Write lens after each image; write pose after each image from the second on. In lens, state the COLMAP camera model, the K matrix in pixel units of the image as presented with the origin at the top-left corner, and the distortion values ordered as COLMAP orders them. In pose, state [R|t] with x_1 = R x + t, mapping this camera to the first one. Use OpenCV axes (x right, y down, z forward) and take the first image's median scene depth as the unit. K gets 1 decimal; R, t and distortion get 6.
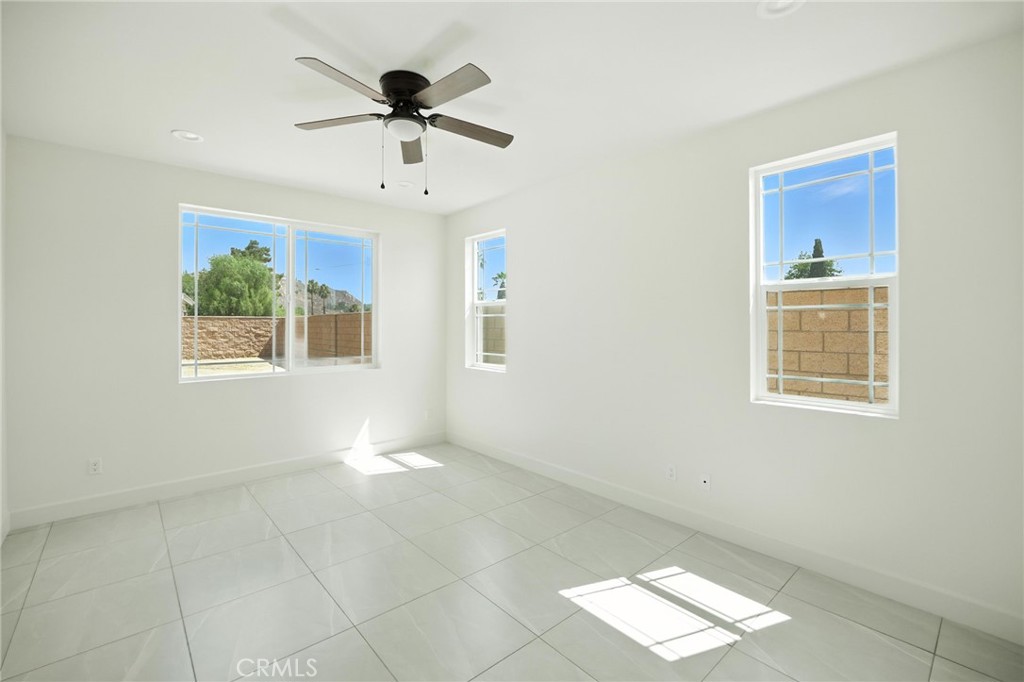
lens RADIAL K [[442.1, 0, 511.1], [0, 442.1, 323.5], [0, 0, 1]] dist [-0.000441, -0.000127]
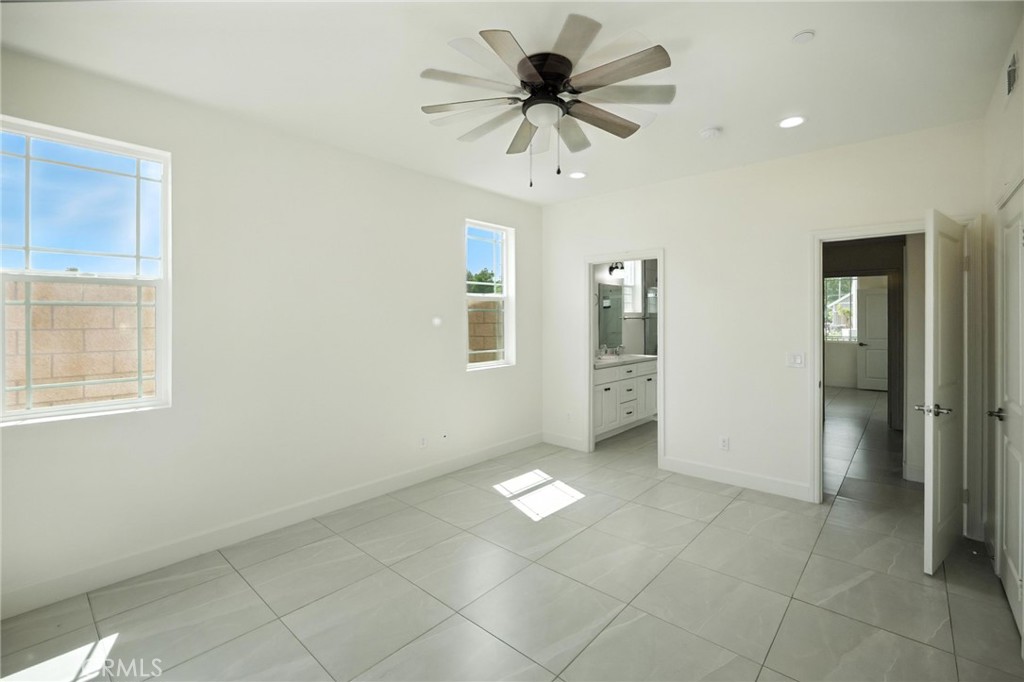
lens RADIAL K [[446.9, 0, 510.4], [0, 446.9, 328.4], [0, 0, 1]] dist [0.002050, -0.000004]
pose [[-0.120855, -0.017232, 0.992521, -0.895181], [-0.008295, 0.999832, 0.016348, 0.000935], [-0.992636, -0.006257, -0.120977, 0.917556]]
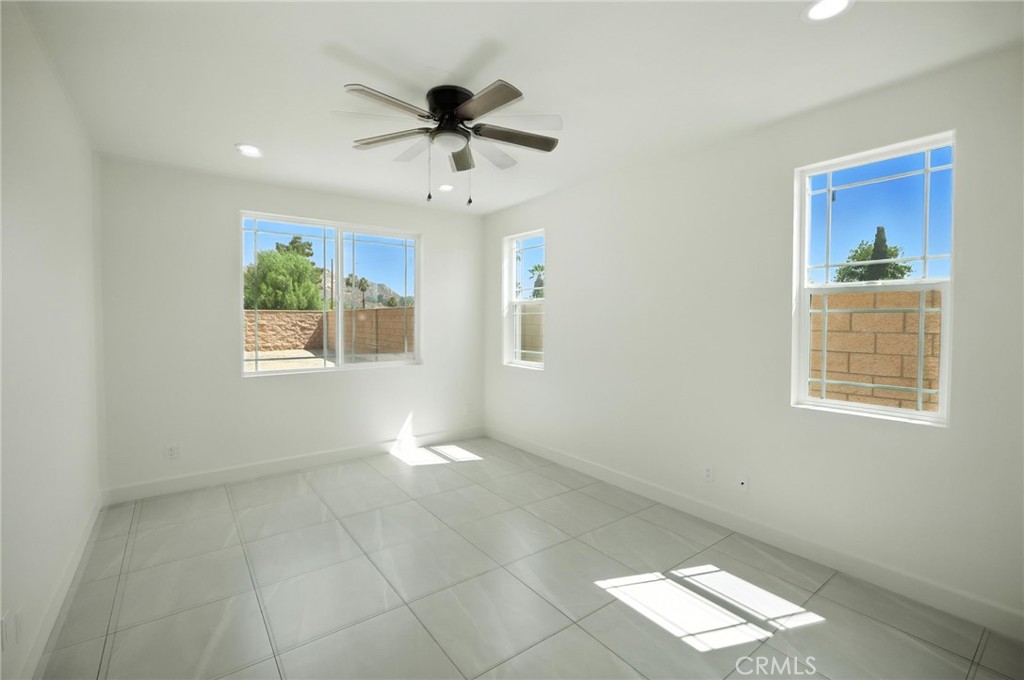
lens RADIAL K [[446.9, 0, 510.4], [0, 446.9, 327.4], [0, 0, 1]] dist [0.002050, -0.000004]
pose [[0.996682, 0.006145, -0.081161, -0.007224], [-0.004156, 0.999688, 0.024647, -0.019914], [0.081288, -0.024228, 0.996396, -0.048073]]
